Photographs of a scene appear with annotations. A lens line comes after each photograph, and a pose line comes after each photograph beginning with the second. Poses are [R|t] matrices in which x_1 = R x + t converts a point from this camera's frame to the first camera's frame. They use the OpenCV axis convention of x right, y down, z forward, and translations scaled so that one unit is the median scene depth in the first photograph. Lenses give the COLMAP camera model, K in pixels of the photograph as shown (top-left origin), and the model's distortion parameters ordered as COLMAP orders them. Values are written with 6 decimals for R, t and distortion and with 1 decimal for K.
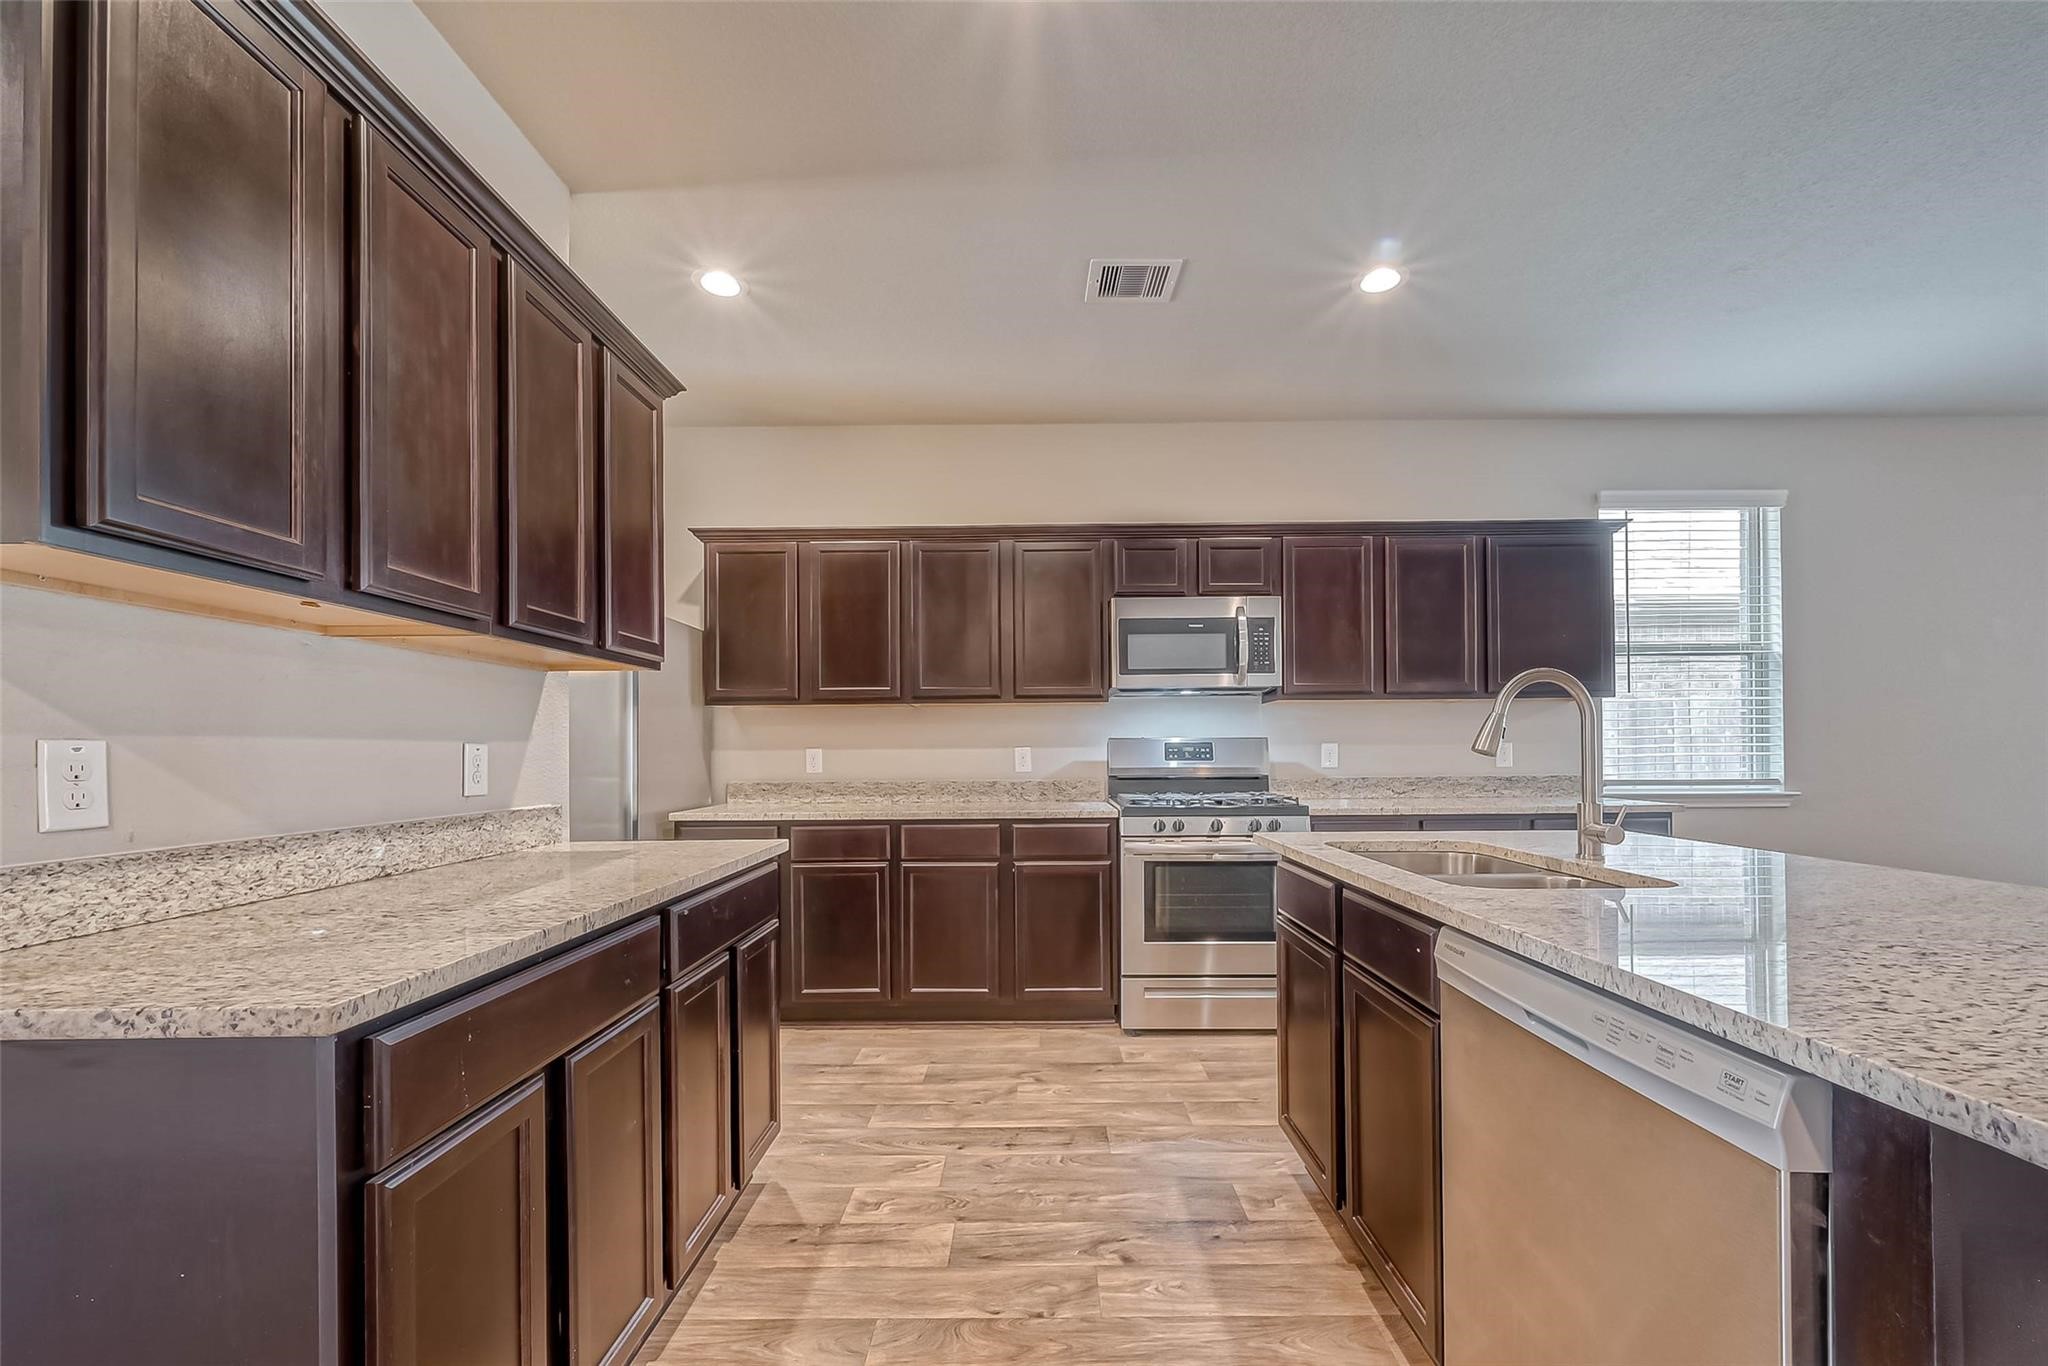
lens RADIAL K [[827.6, 0, 1036.3], [0, 827.6, 744.6], [0, 0, 1]] dist [0.000628, 0.000073]
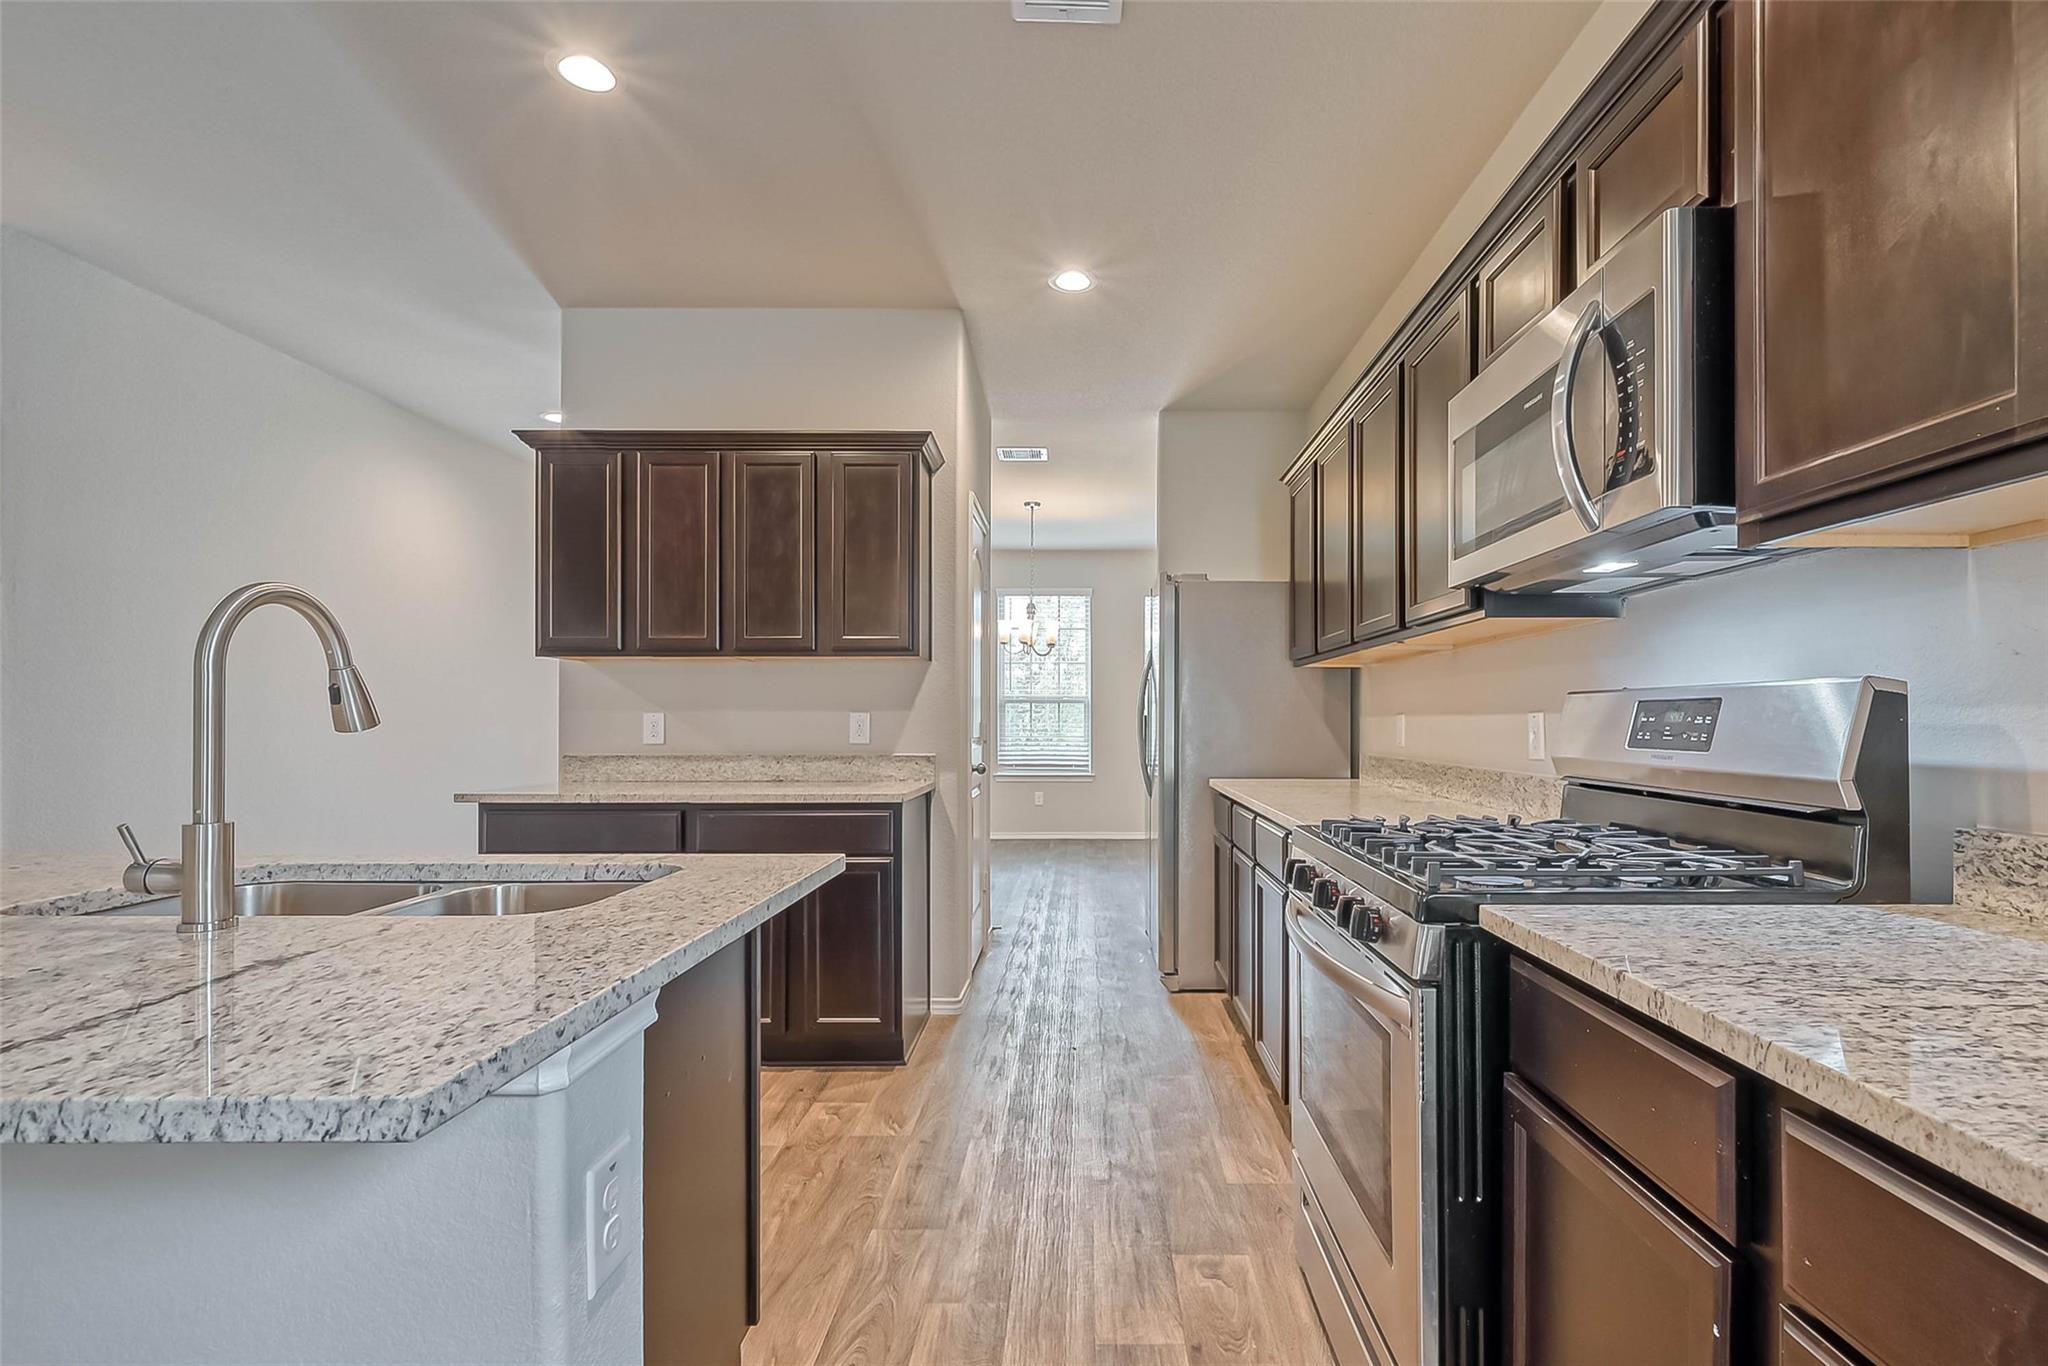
lens RADIAL K [[905.3, 0, 1078.1], [0, 905.3, 721.4], [0, 0, 1]] dist [-0.000454, 0.000137]
pose [[0.009899, 0.008983, -0.999911, 0.705681], [0.005961, 0.999941, 0.009042, 0.001516], [0.999933, -0.006050, 0.009845, 0.875419]]
